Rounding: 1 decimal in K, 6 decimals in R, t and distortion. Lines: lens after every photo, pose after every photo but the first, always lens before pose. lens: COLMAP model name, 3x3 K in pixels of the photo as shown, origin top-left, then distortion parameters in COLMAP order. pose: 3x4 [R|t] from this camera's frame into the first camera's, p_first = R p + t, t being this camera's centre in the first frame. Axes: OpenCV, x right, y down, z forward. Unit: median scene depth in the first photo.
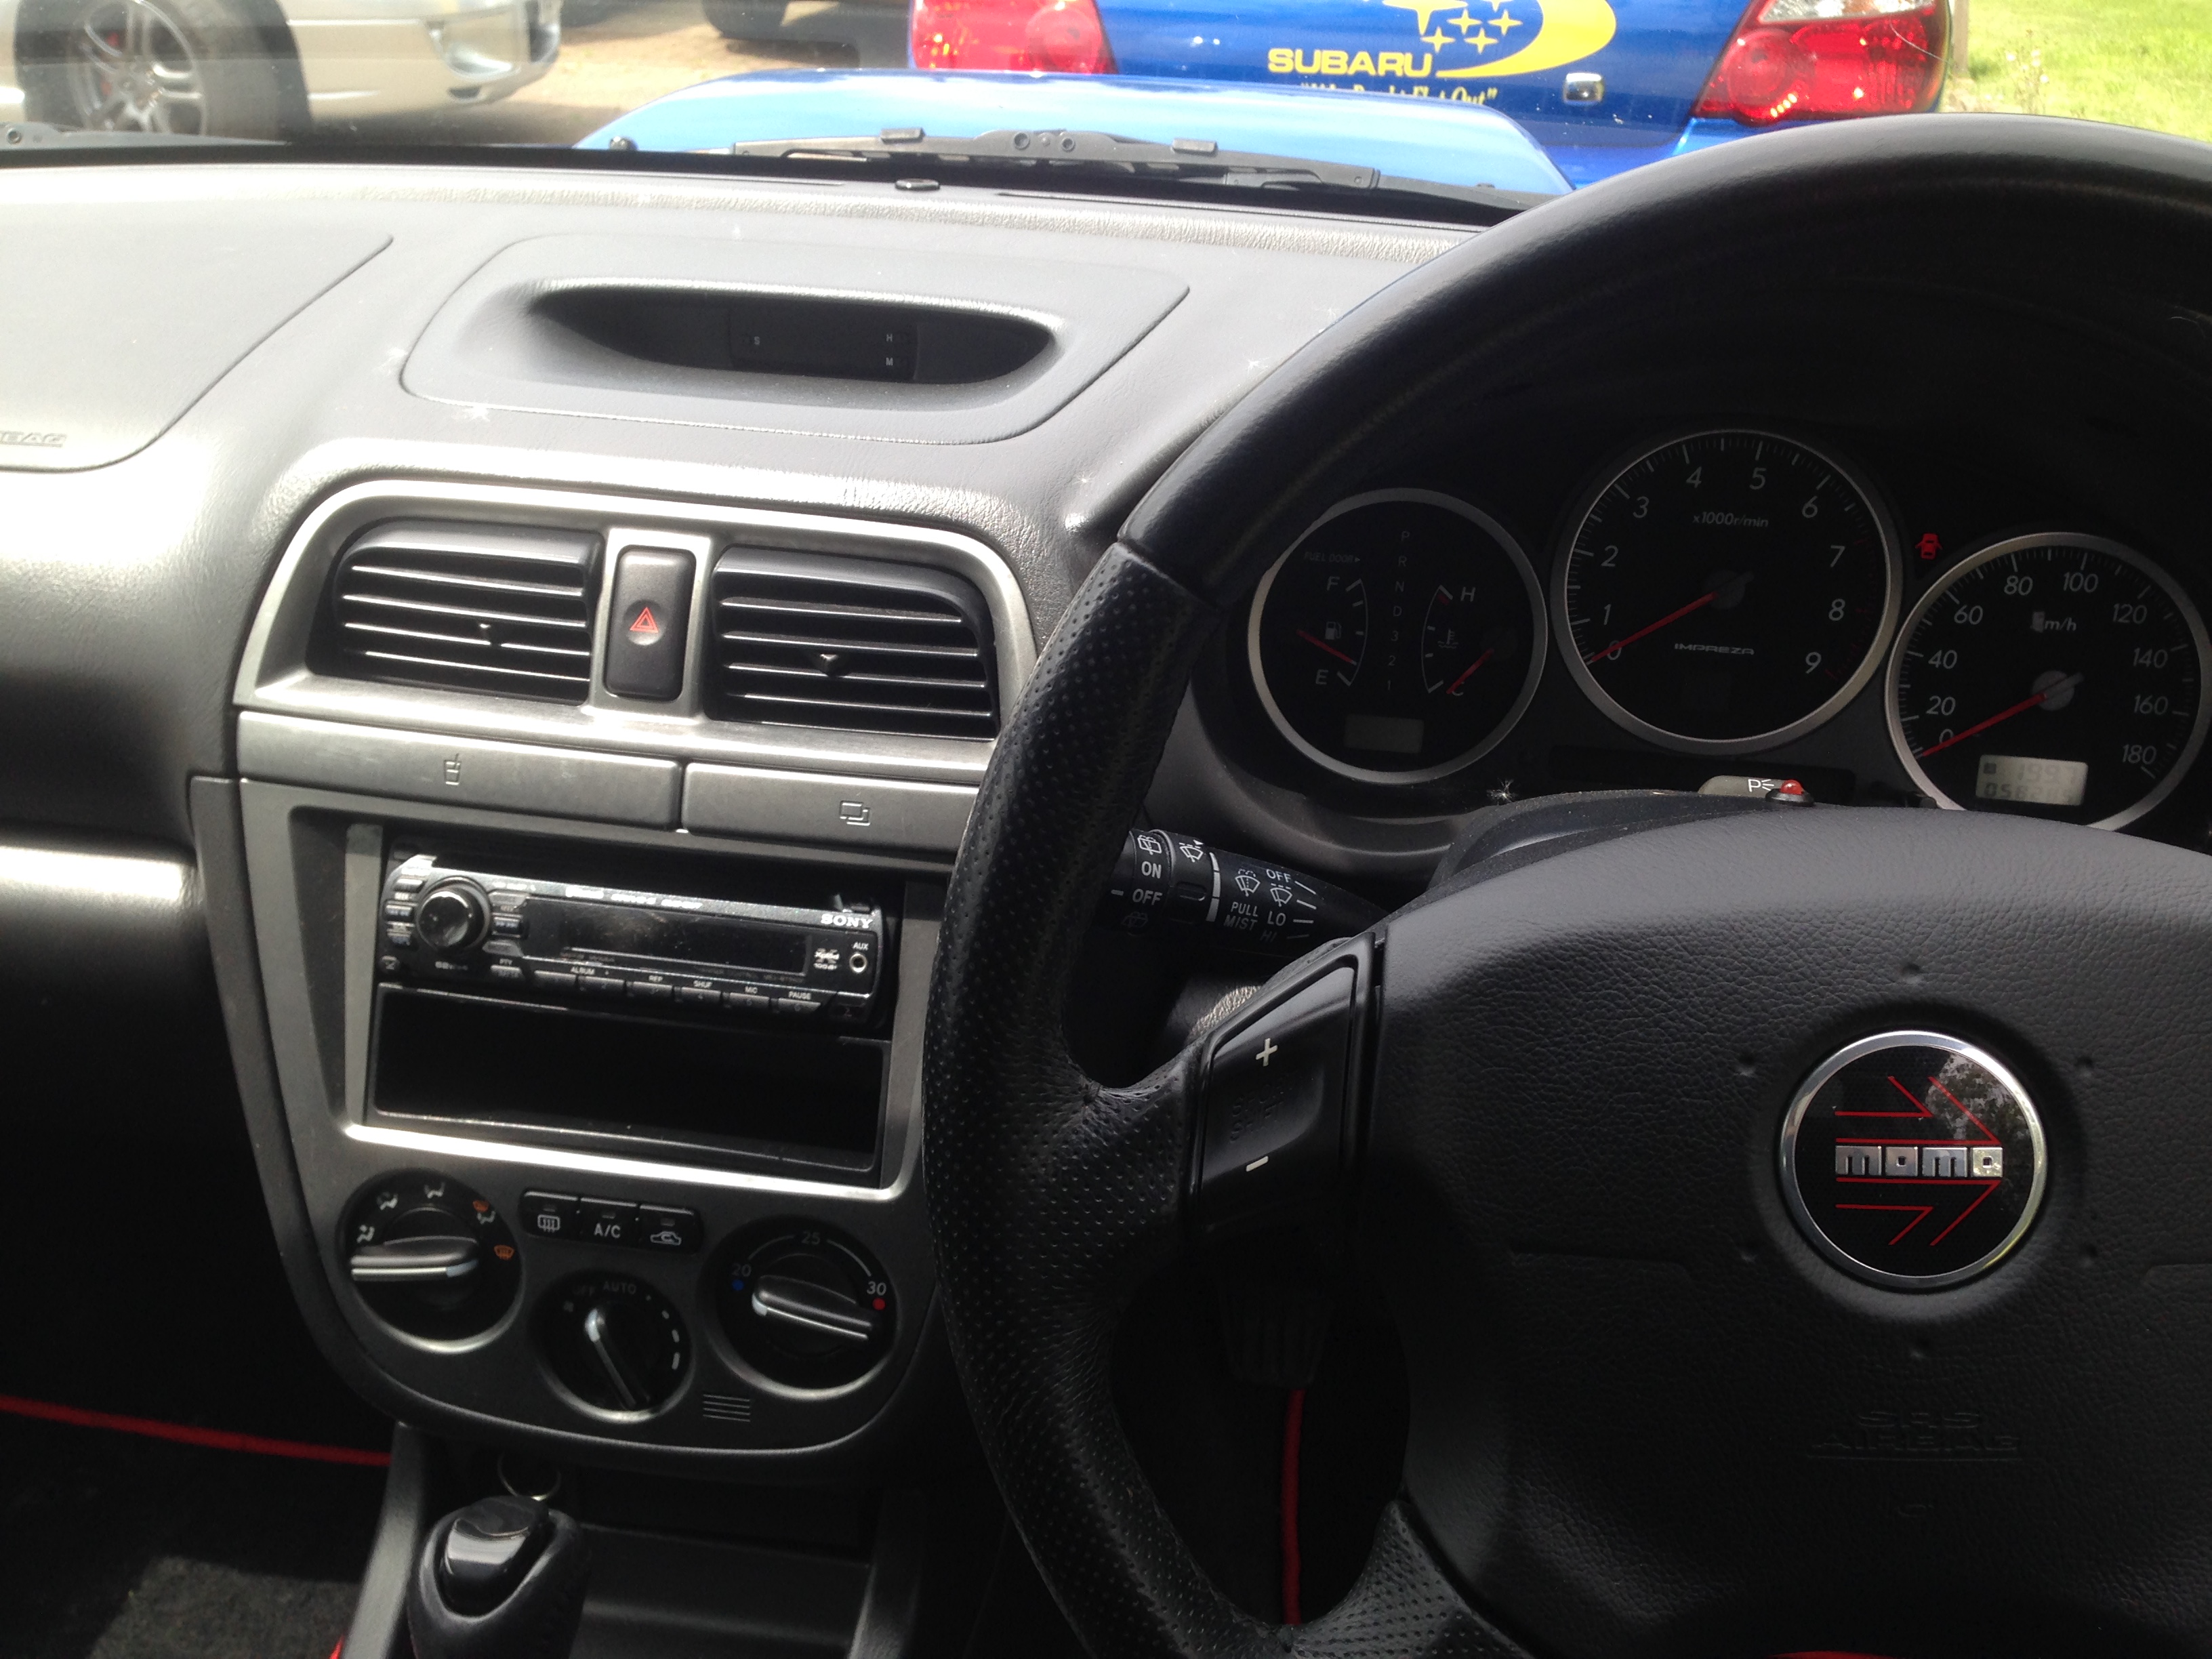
lens RADIAL K [[1931.6, 0, 1018.5], [0, 1931.6, 827.8], [0, 0, 1]] dist [0.048655, -0.123256]
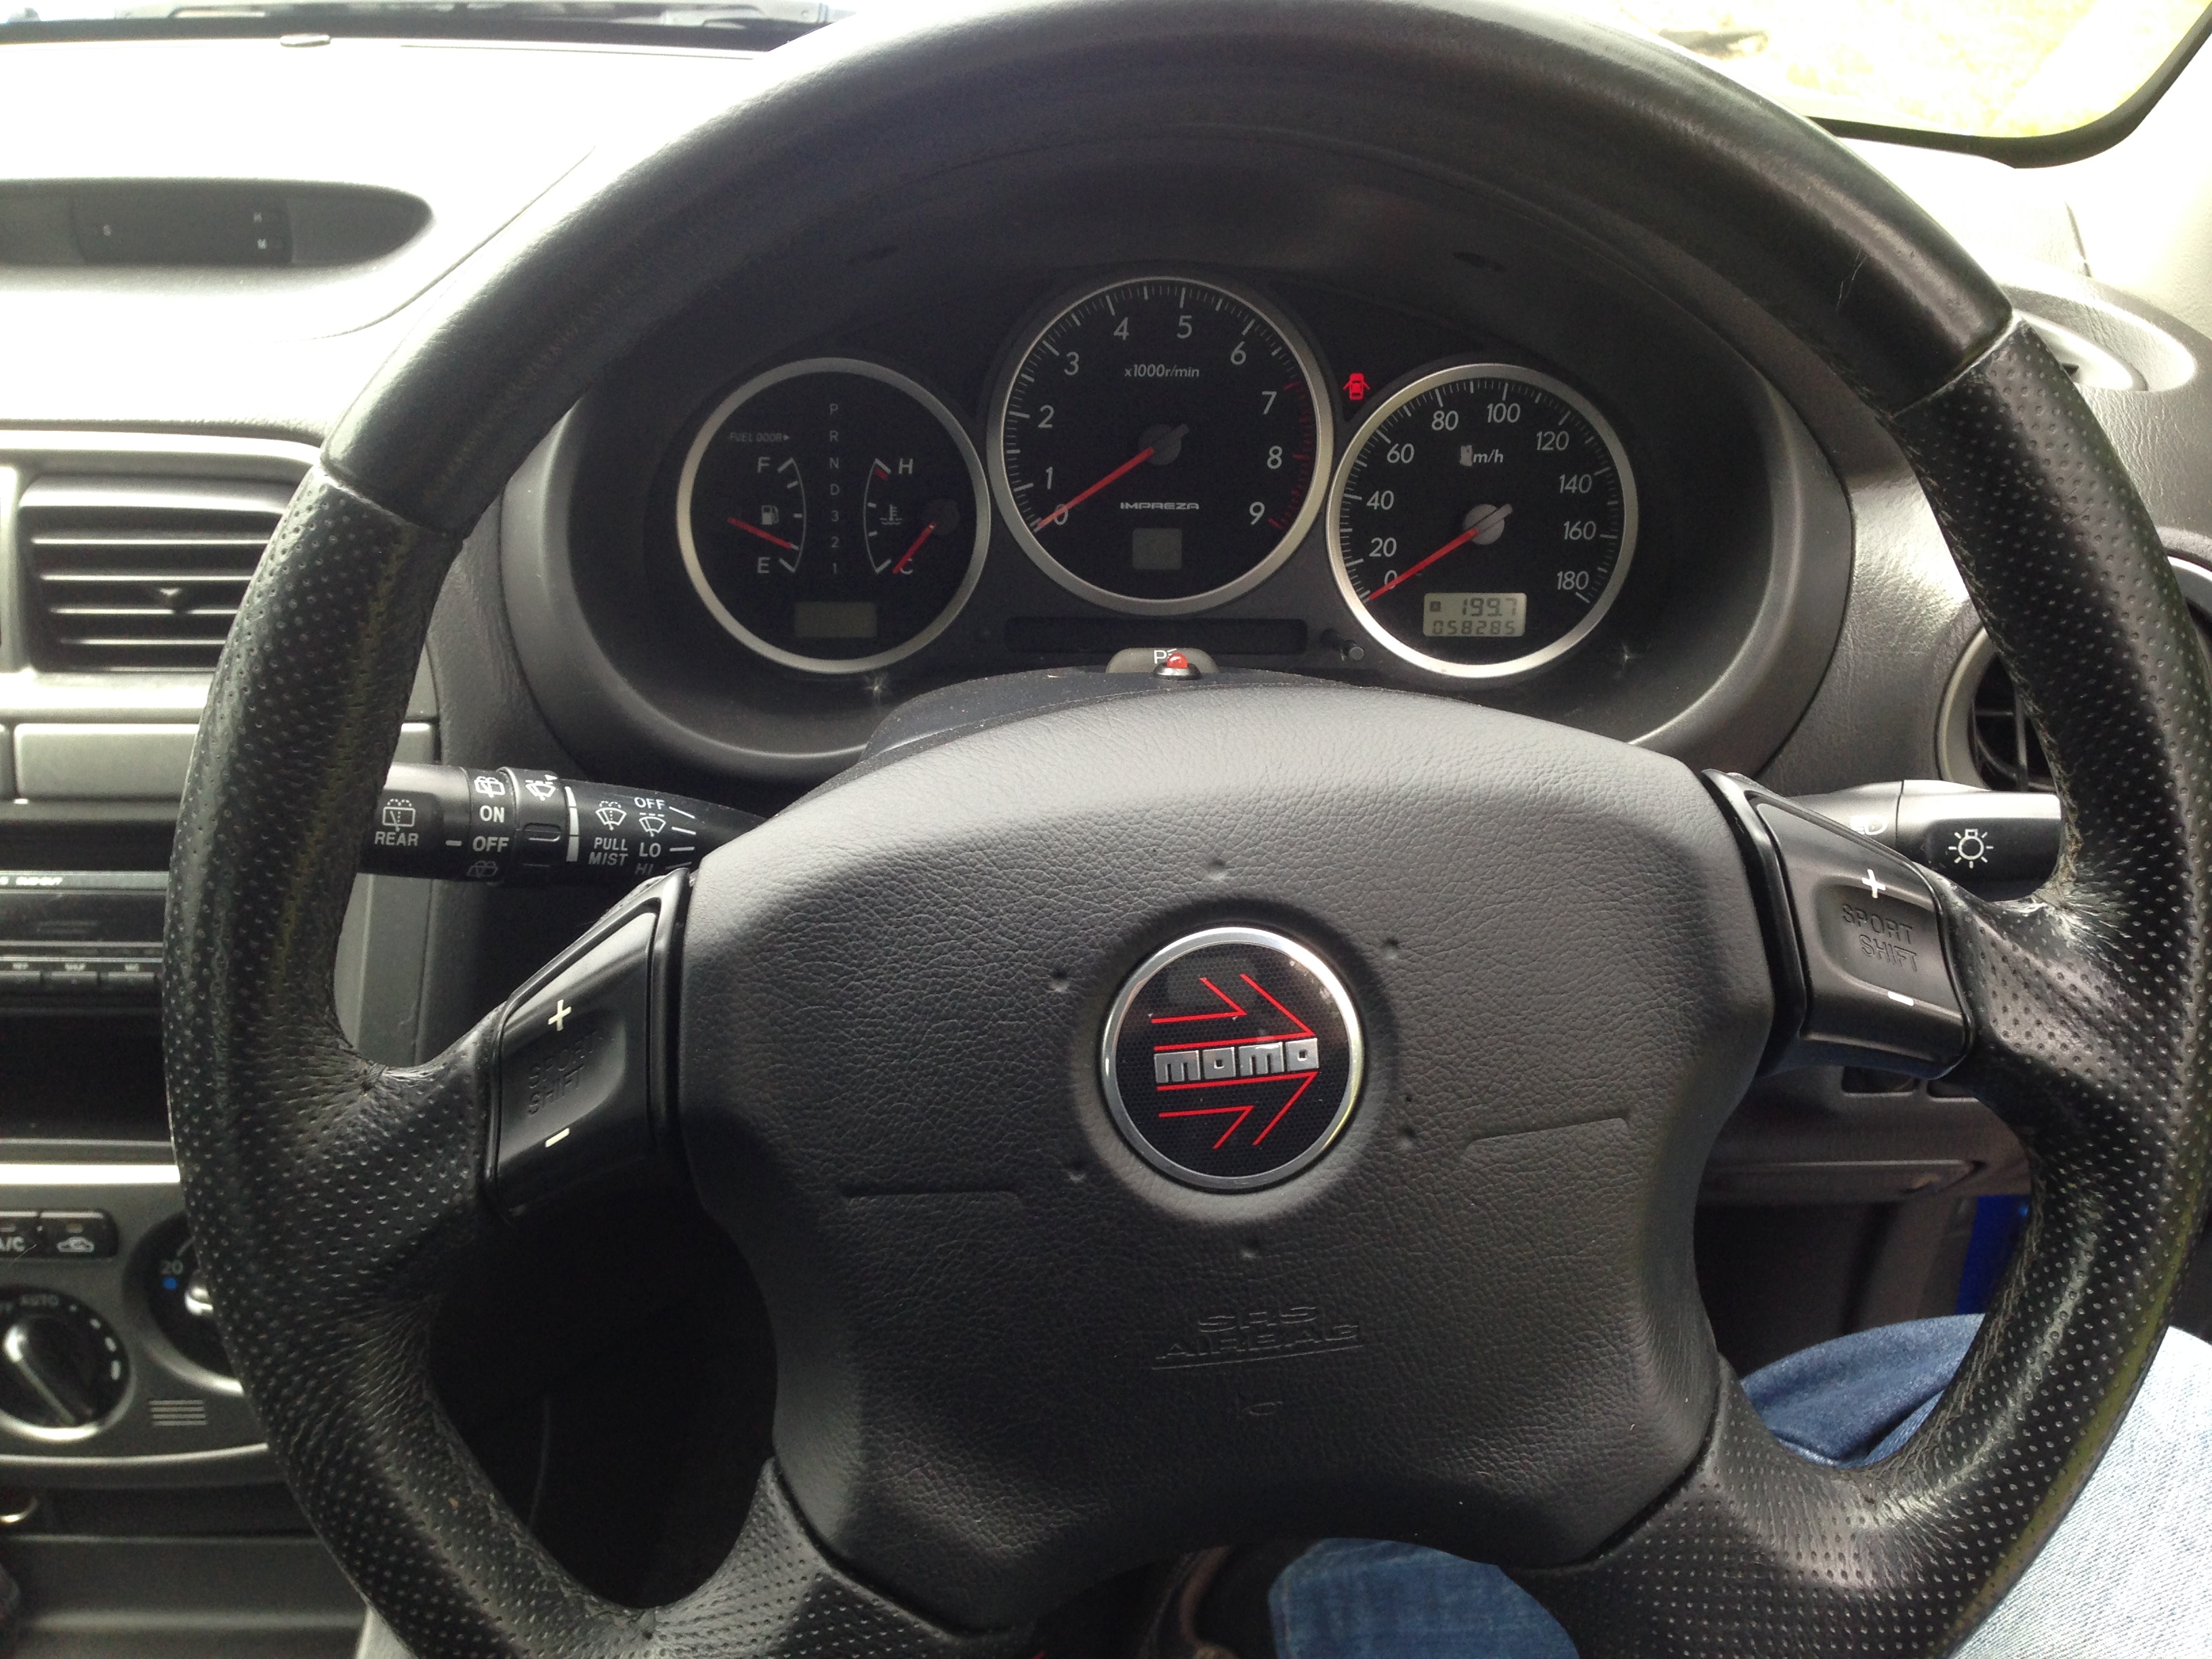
lens RADIAL K [[1931.6, 0, 1018.5], [0, 1931.6, 827.8], [0, 0, 1]] dist [0.048655, -0.123256]
pose [[0.984671, -0.097669, 0.144514, 0.210112], [0.085700, 0.992528, 0.086857, -0.035172], [-0.151918, -0.073140, 0.985683, 0.062232]]
